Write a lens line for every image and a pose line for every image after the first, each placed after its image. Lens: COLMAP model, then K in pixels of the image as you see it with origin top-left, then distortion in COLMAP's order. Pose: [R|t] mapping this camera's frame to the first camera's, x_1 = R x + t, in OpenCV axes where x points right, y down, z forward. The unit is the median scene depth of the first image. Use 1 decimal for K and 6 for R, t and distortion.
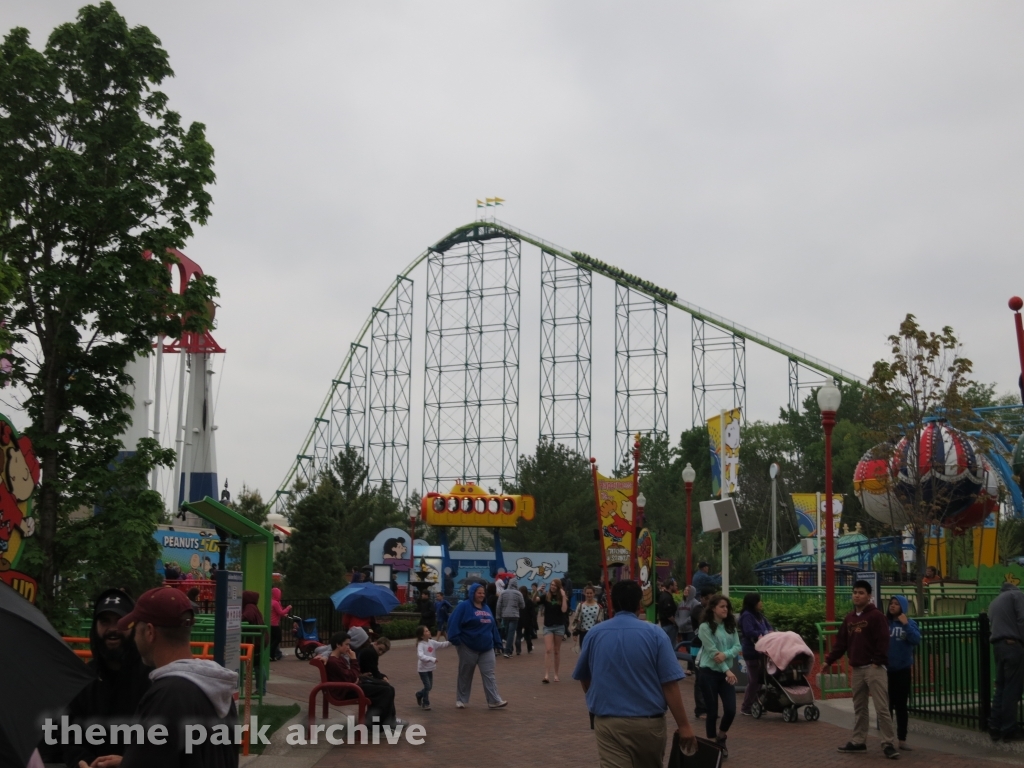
lens RADIAL K [[1468.0, 0, 512.0], [0, 1468.0, 384.0], [0, 0, 1]] dist [-0.006130, 0.014716]
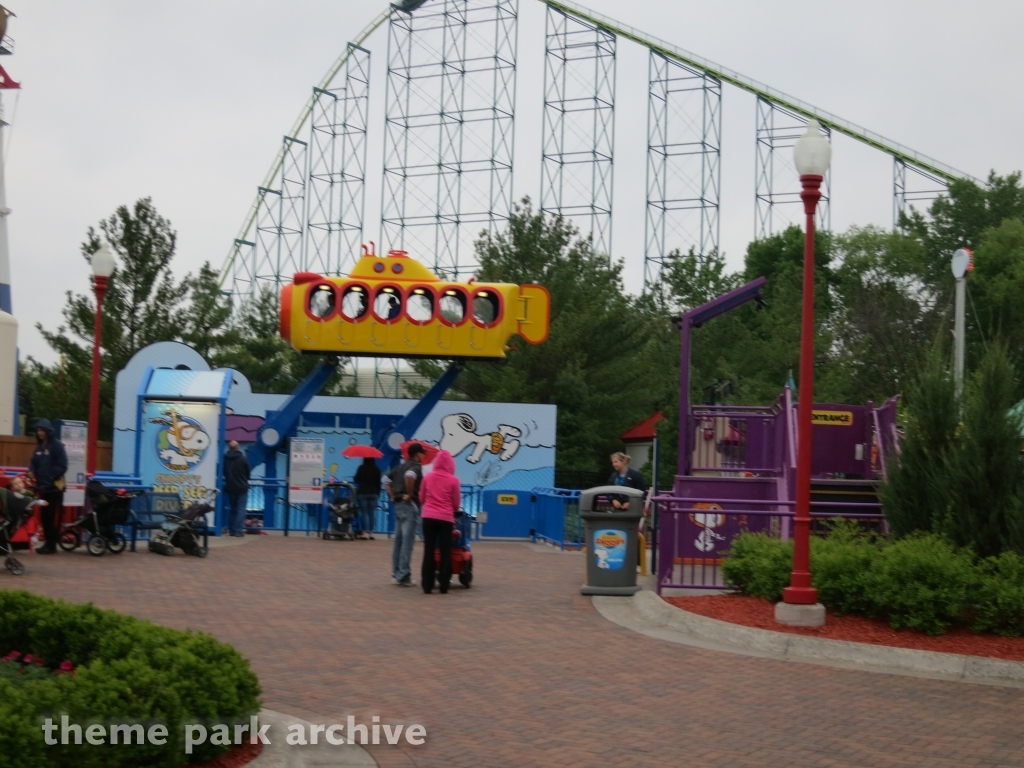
lens RADIAL K [[1468.0, 0, 512.0], [0, 1468.0, 384.0], [0, 0, 1]] dist [-0.006130, 0.014716]
pose [[0.999799, 0.015930, -0.012196, 0.015124], [-0.014920, 0.996774, 0.078863, 0.037101], [0.013413, -0.078666, 0.996811, 0.277932]]
